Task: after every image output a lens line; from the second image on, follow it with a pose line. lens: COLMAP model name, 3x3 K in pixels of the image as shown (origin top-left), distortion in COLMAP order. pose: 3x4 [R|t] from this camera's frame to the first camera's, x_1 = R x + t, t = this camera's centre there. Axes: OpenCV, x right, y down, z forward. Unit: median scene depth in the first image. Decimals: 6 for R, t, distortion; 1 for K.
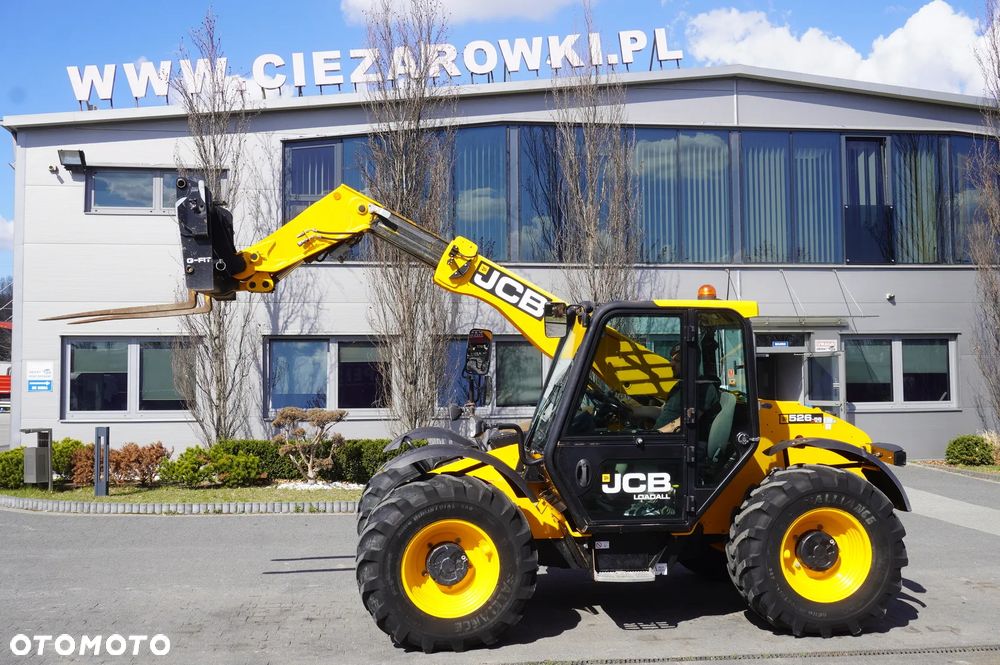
lens RADIAL K [[976.8, 0, 500.0], [0, 976.8, 332.5], [0, 0, 1]] dist [-0.046029, -0.004930]
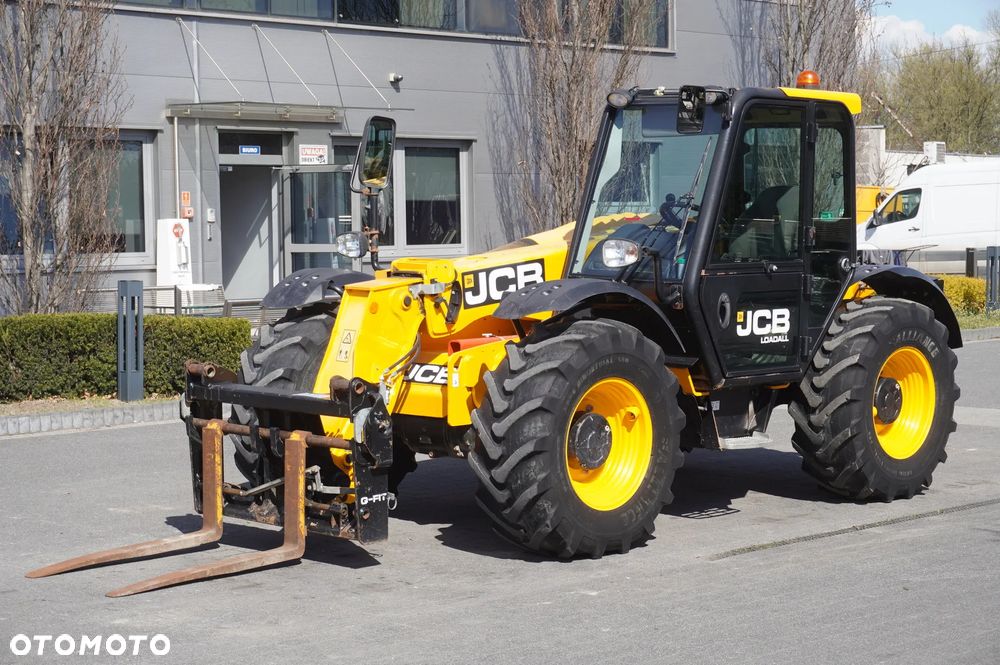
lens RADIAL K [[1915.4, 0, 497.5], [0, 1915.4, 369.1], [0, 0, 1]] dist [0.036010, 0.013192]
pose [[0.777961, -0.049823, 0.626334, -0.442543], [-0.027582, 0.993182, 0.113265, 0.010085], [-0.627707, -0.105391, 0.771283, -0.027227]]
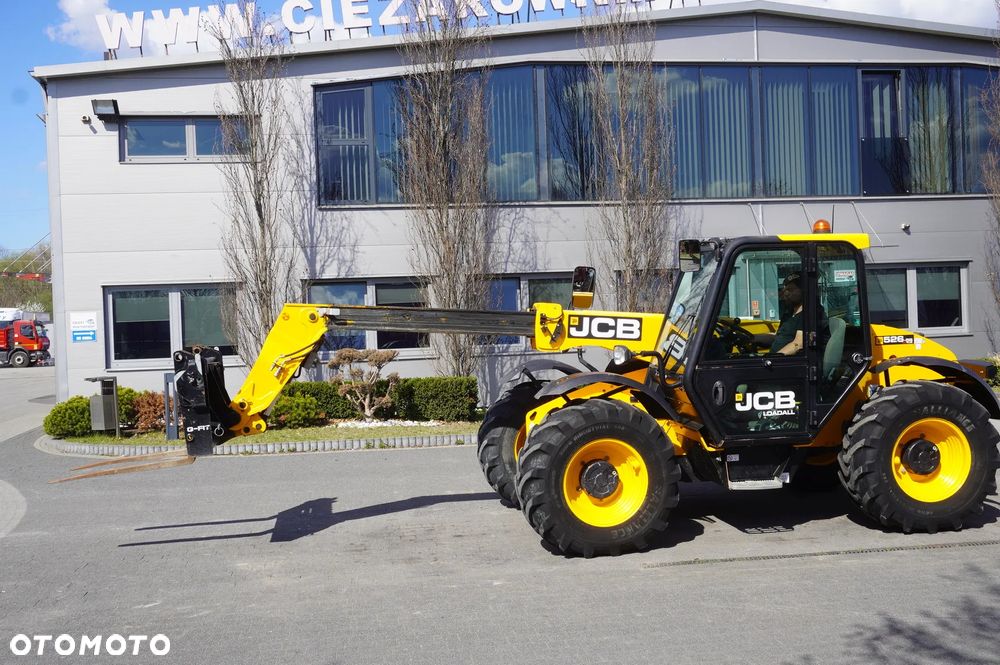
lens RADIAL K [[994.3, 0, 500.0], [0, 994.3, 332.5], [0, 0, 1]] dist [-0.058339, 0.015442]
pose [[0.999051, -0.028353, 0.033057, -0.087106], [0.026292, 0.997778, 0.061223, 0.000018], [-0.034719, -0.060295, 0.997577, -0.047380]]
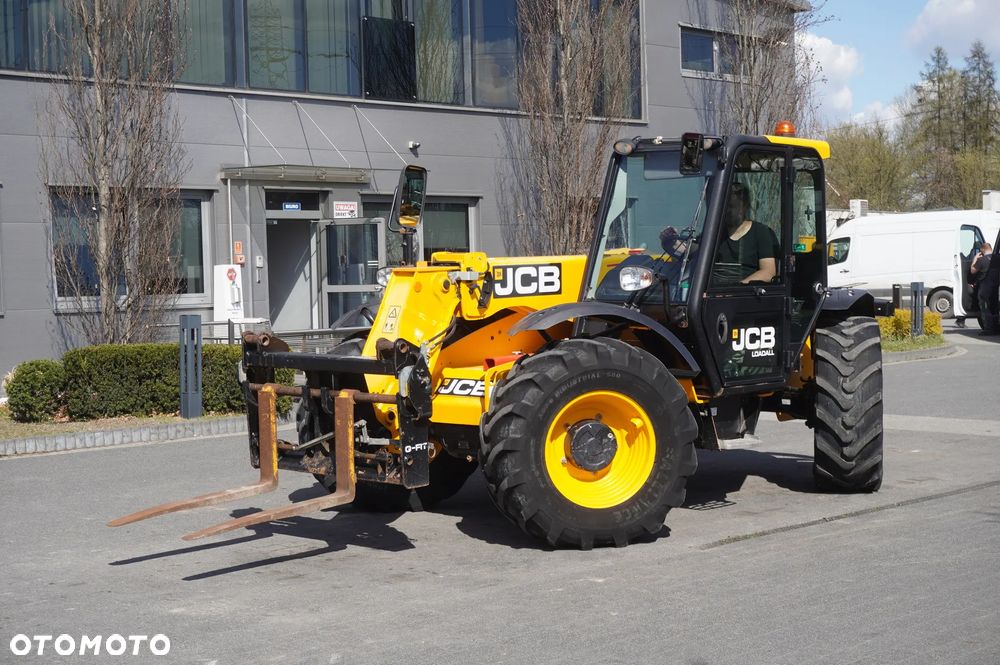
lens RADIAL K [[1593.1, 0, 512.7], [0, 1593.1, 328.3], [0, 0, 1]] dist [0.010901, -0.023306]
pose [[0.768293, -0.032128, 0.639292, -0.431533], [-0.017414, 0.997321, 0.071049, 0.019589], [-0.639862, -0.065719, 0.765675, 0.007310]]
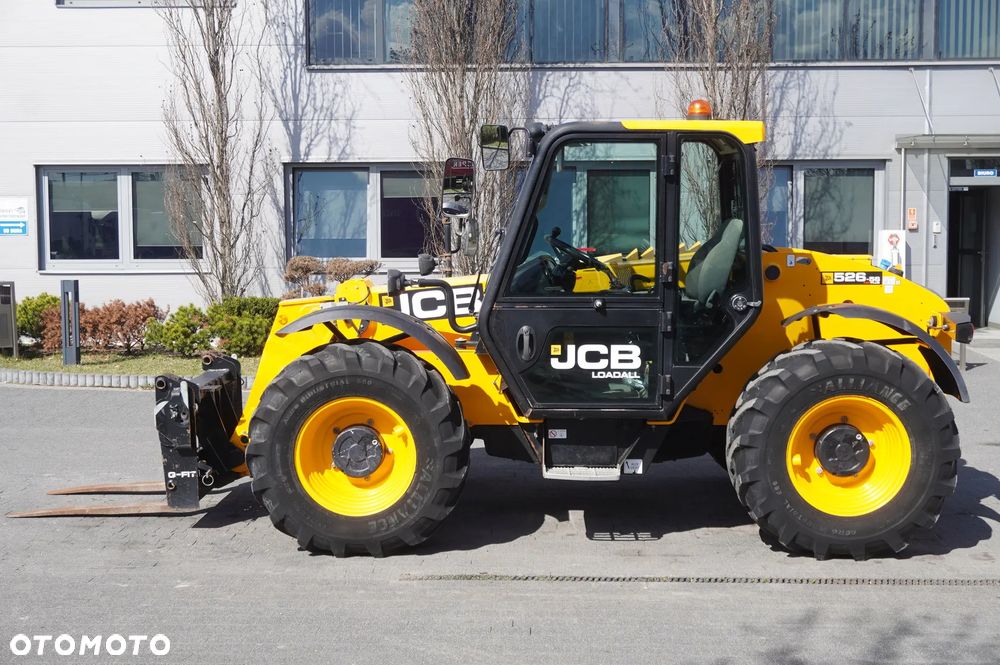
lens RADIAL K [[1321.5, 0, 500.0], [0, 1321.5, 332.5], [0, 0, 1]] dist [-0.028323, 0.011108]
pose [[0.989834, 0.015369, -0.141397, 0.094935], [0.003665, 0.991059, 0.133377, -0.003276], [0.142183, -0.132539, 0.980927, -0.022959]]
